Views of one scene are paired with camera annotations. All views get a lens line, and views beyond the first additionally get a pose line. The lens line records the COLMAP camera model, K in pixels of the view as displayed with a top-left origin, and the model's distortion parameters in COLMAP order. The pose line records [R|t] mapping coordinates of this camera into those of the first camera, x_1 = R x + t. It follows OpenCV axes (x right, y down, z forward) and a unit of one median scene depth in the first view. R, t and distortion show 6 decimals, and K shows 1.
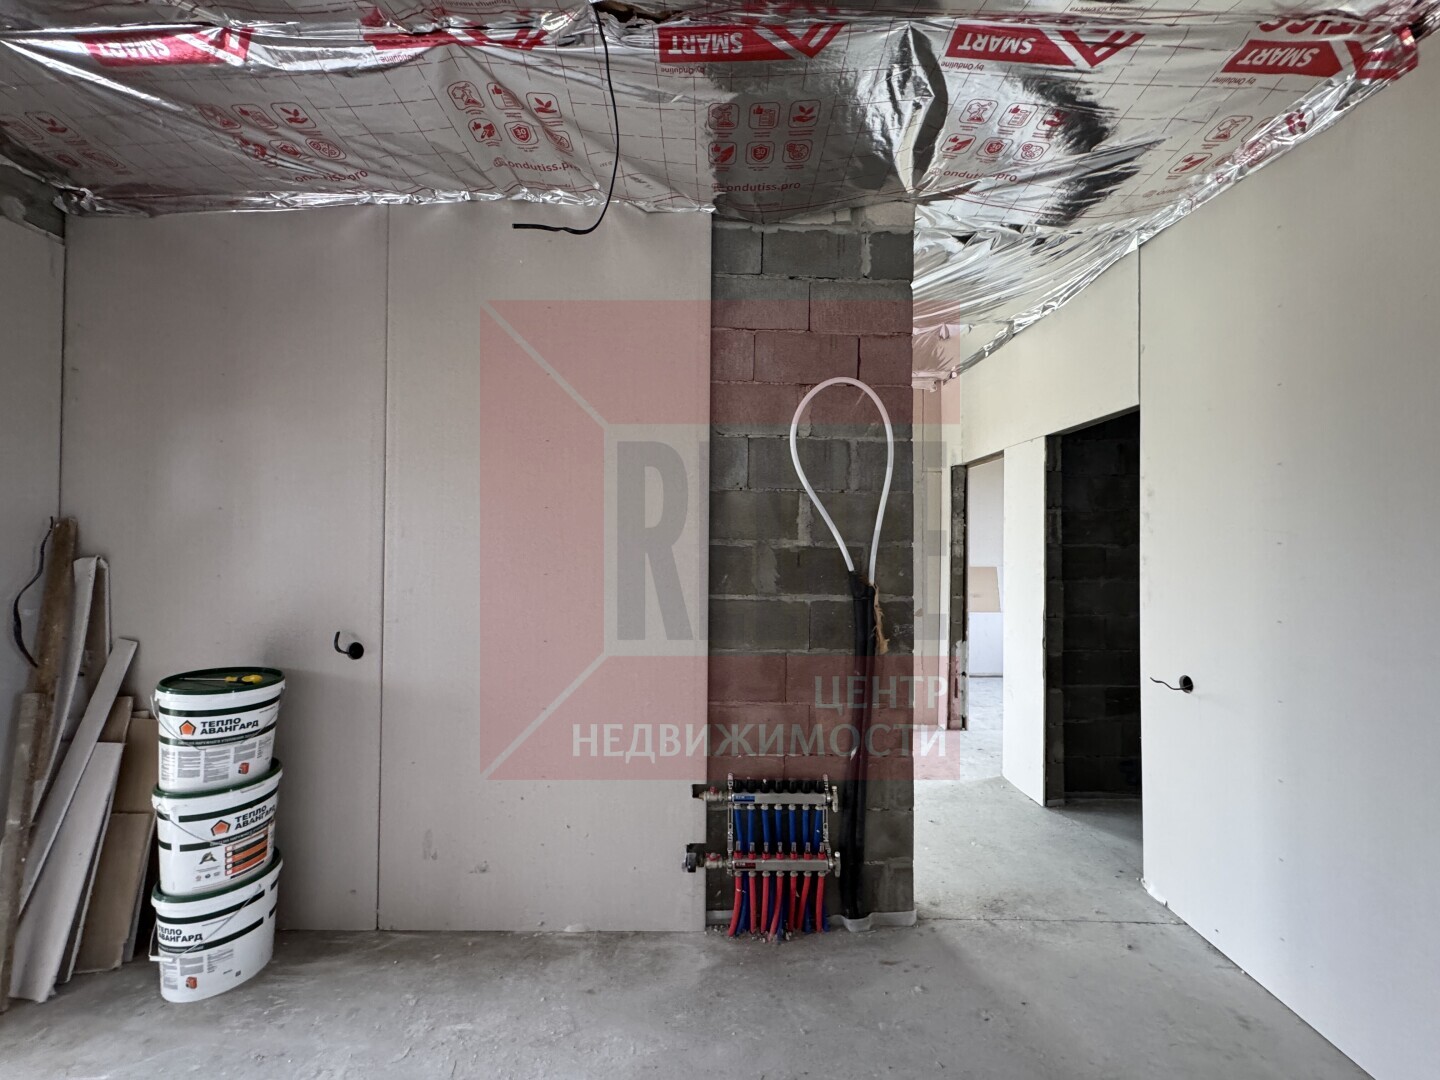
lens RADIAL K [[573.0, 0, 716.1], [0, 573.0, 537.9], [0, 0, 1]] dist [0.001084, 0.000153]
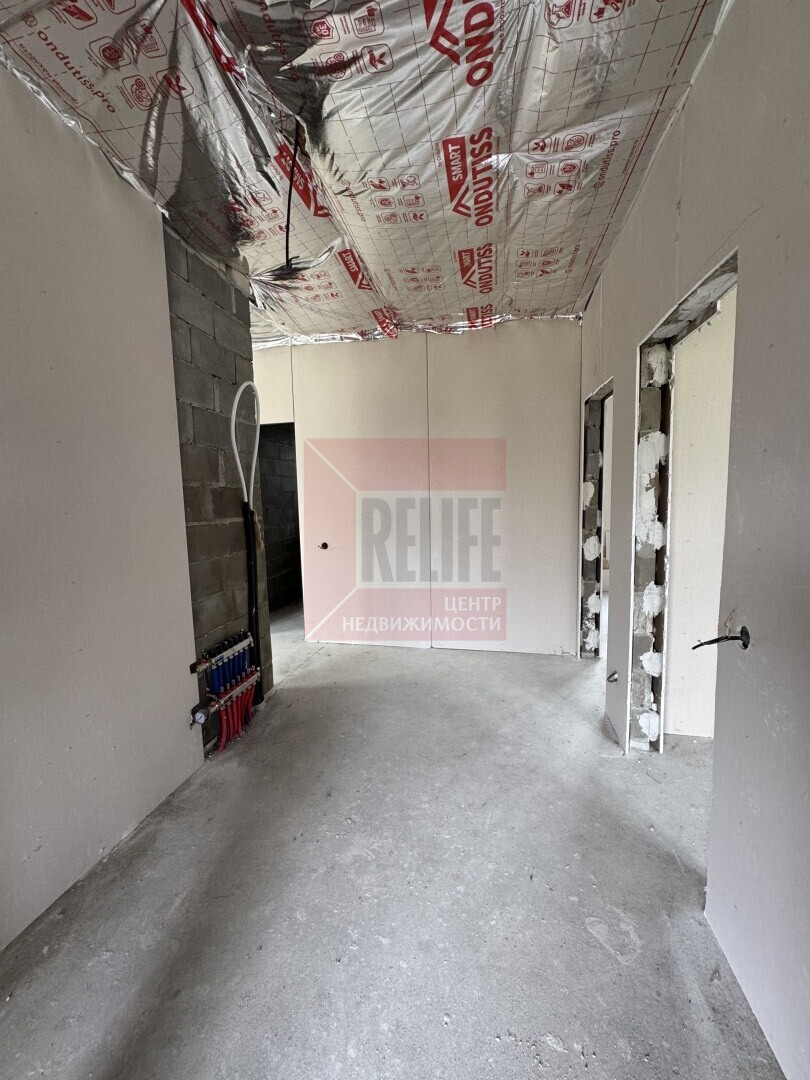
lens RADIAL K [[430.6, 0, 406.5], [0, 430.6, 537.7], [0, 0, 1]] dist [-0.000551, -0.000138]
pose [[0.201401, -0.105253, 0.973838, -0.878875], [0.017325, 0.994437, 0.103897, 0.038704], [-0.979356, -0.004053, 0.202104, 0.302200]]
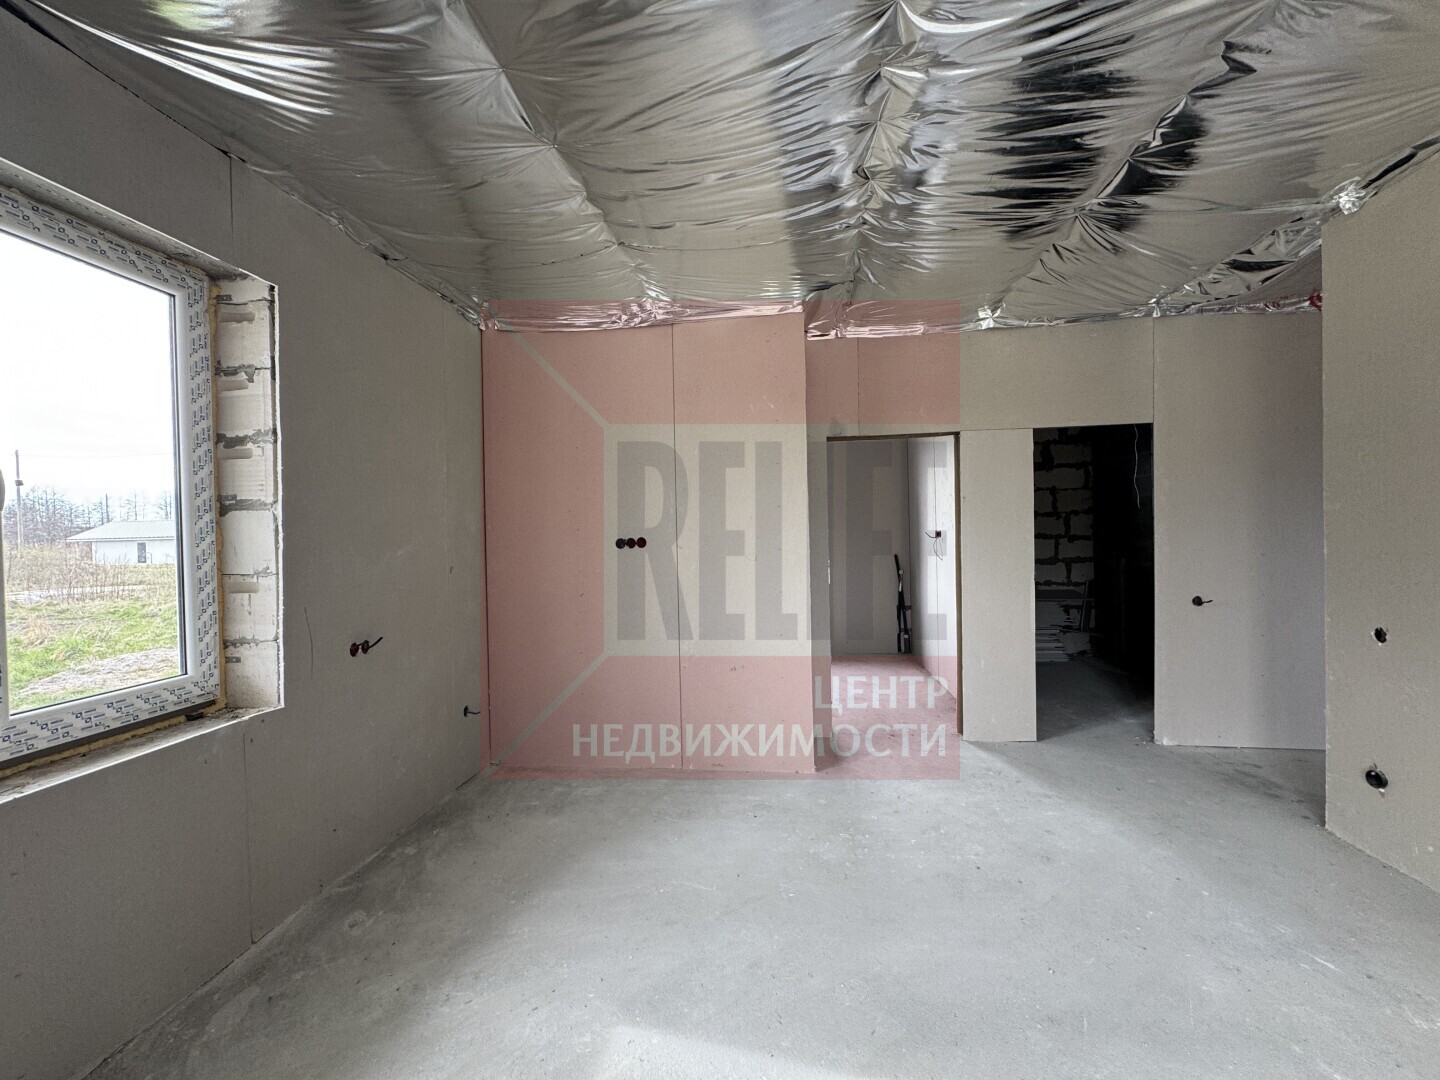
lens RADIAL K [[575.4, 0, 717.5], [0, 575.4, 535.6], [0, 0, 1]] dist [-0.002136, -0.000061]
pose [[0.131048, -0.020497, 0.991164, -1.007956], [0.012917, 0.999737, 0.018967, 0.017802], [-0.991292, 0.010318, 0.131279, 2.178219]]
